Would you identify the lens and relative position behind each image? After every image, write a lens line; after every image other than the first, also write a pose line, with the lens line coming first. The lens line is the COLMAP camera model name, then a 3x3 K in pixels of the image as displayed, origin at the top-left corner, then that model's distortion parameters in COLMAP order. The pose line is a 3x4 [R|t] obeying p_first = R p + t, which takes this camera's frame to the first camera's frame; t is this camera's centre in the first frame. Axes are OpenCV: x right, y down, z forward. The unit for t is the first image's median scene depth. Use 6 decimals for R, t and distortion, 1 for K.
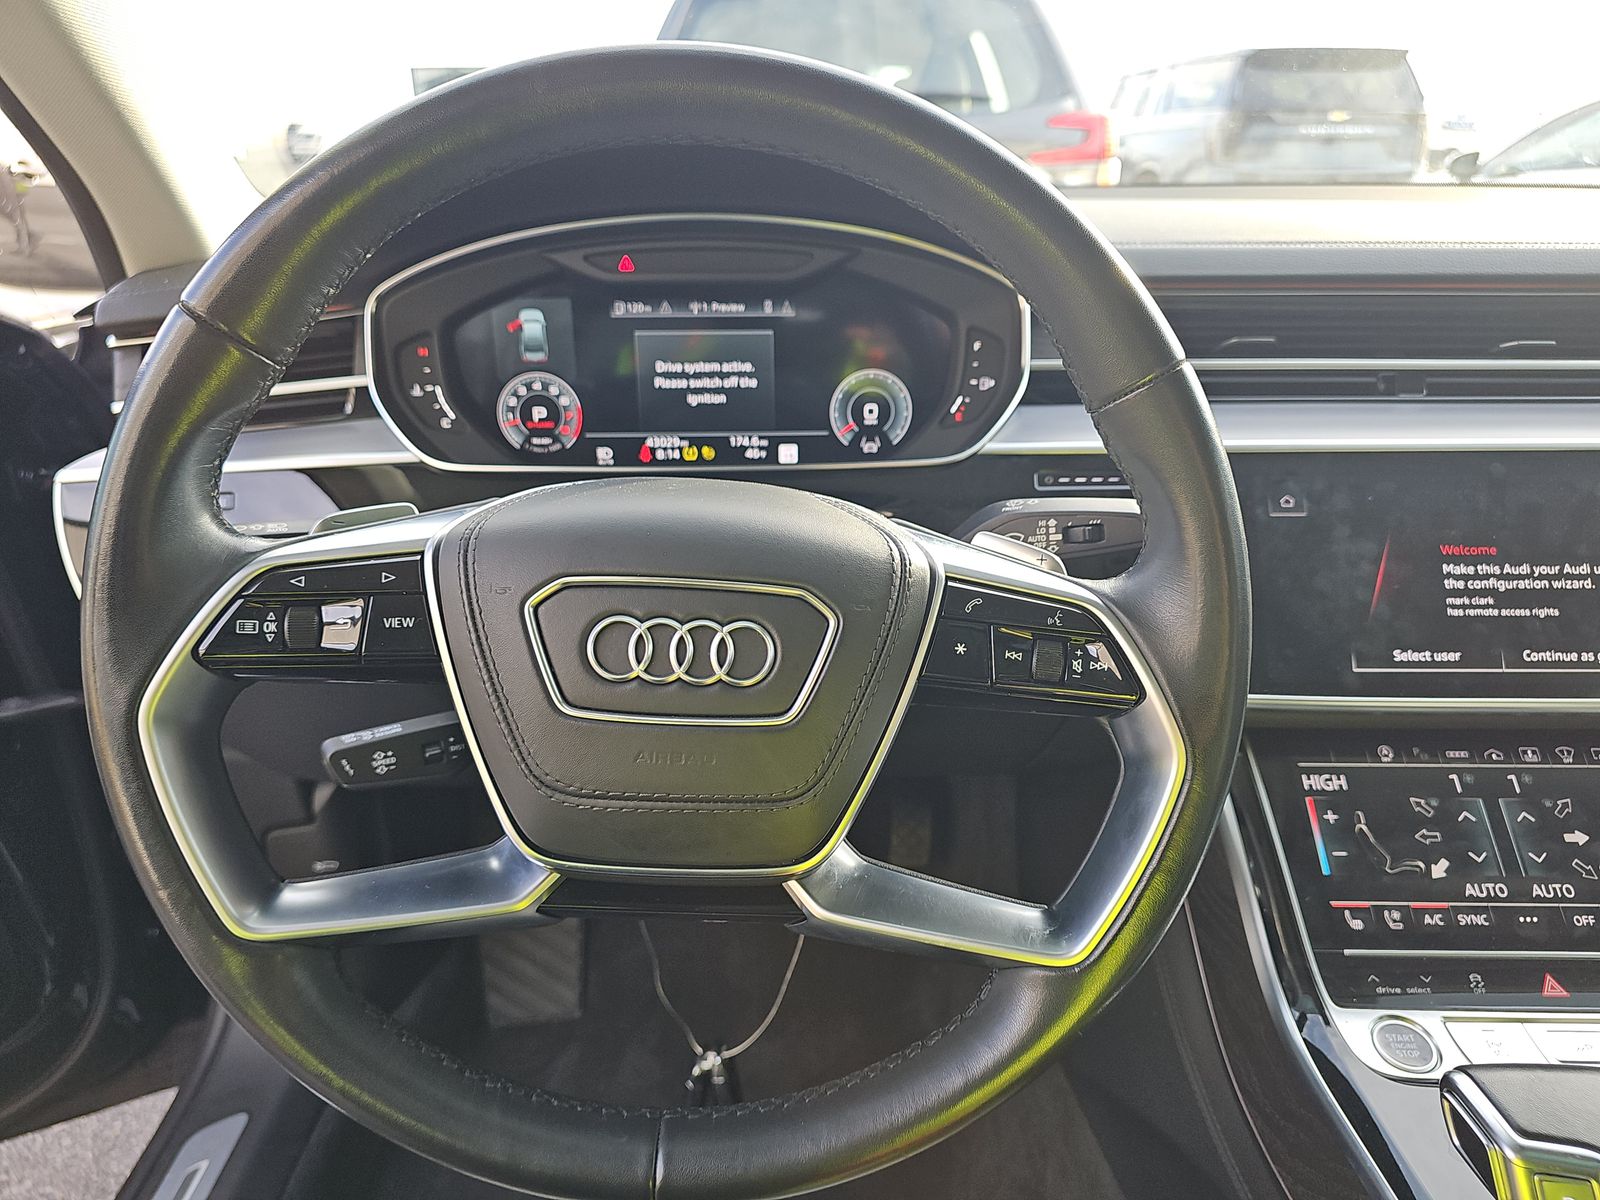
lens RADIAL K [[1081.5, 0, 803.2], [0, 1081.5, 610.5], [0, 0, 1]] dist [0.011279, -0.013307]
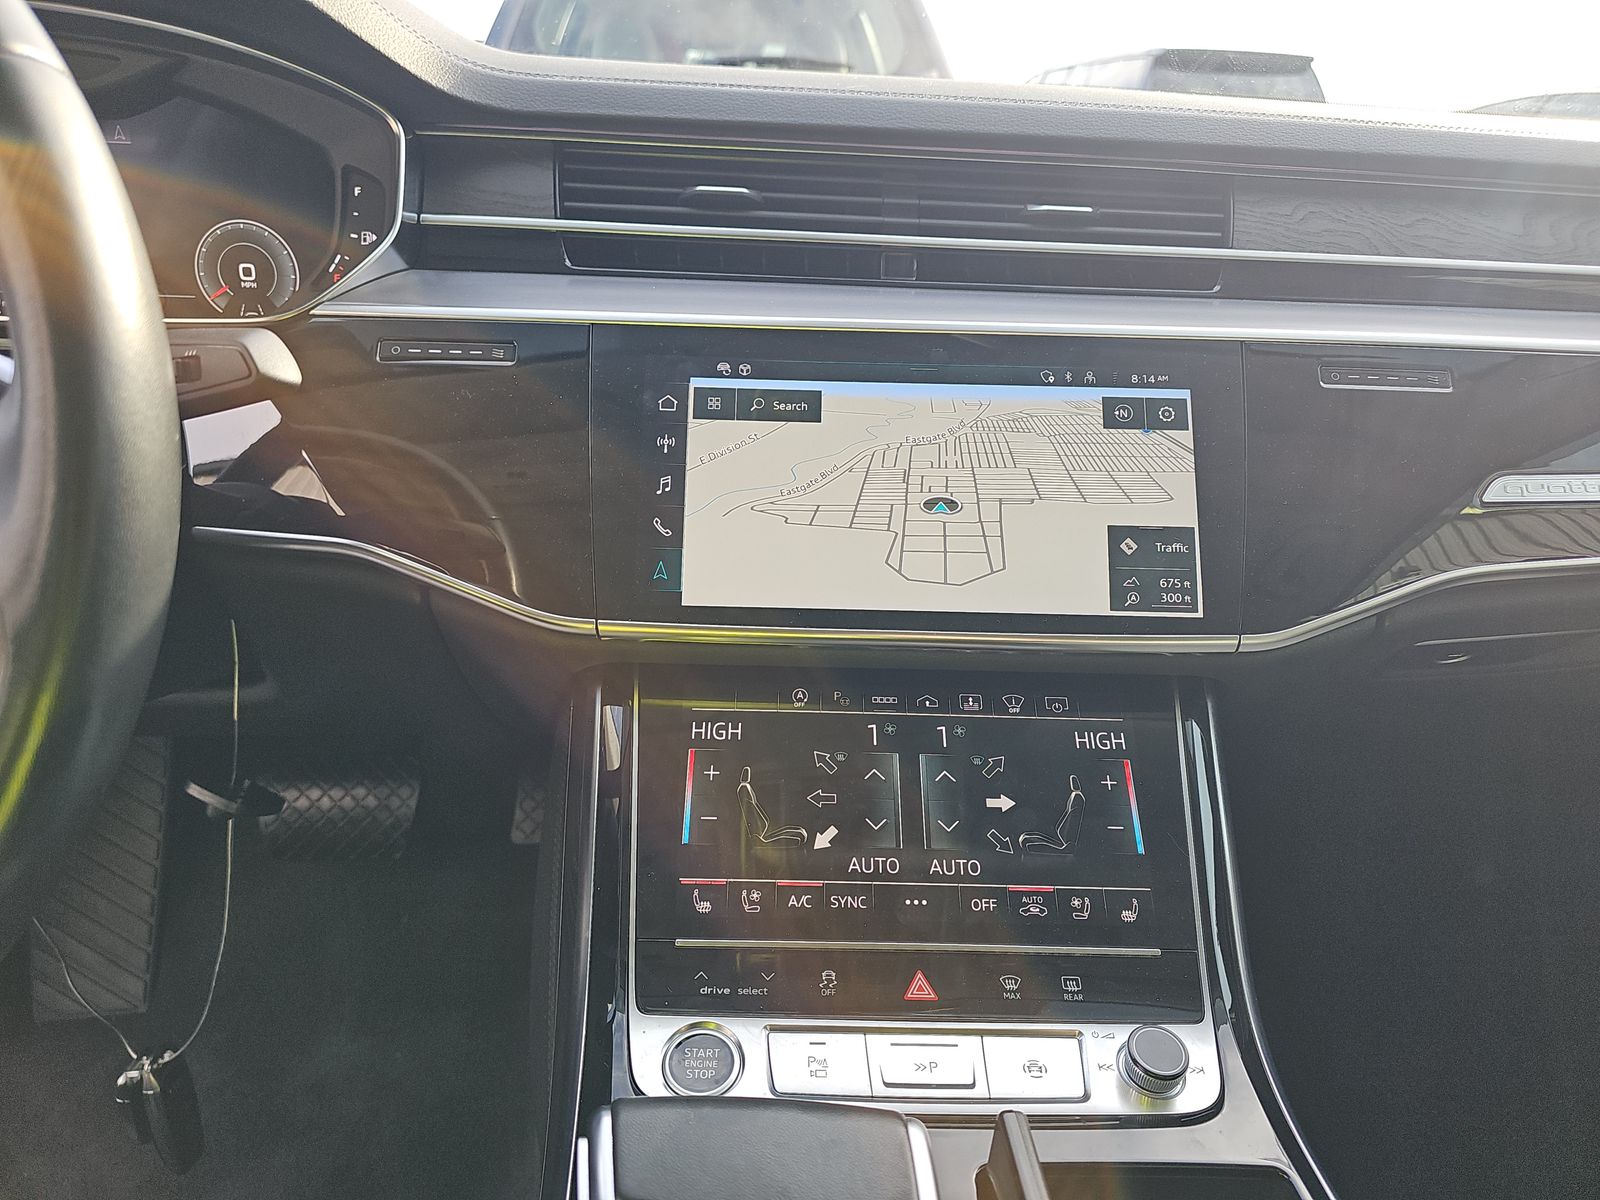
lens RADIAL K [[1081.5, 0, 793.9], [0, 1081.5, 586.1], [0, 0, 1]] dist [0.011279, -0.013307]
pose [[0.998158, 0.024947, 0.055299, 0.471636], [-0.024443, 0.999653, -0.009772, 0.054367], [-0.055523, 0.008403, 0.998422, 0.180687]]
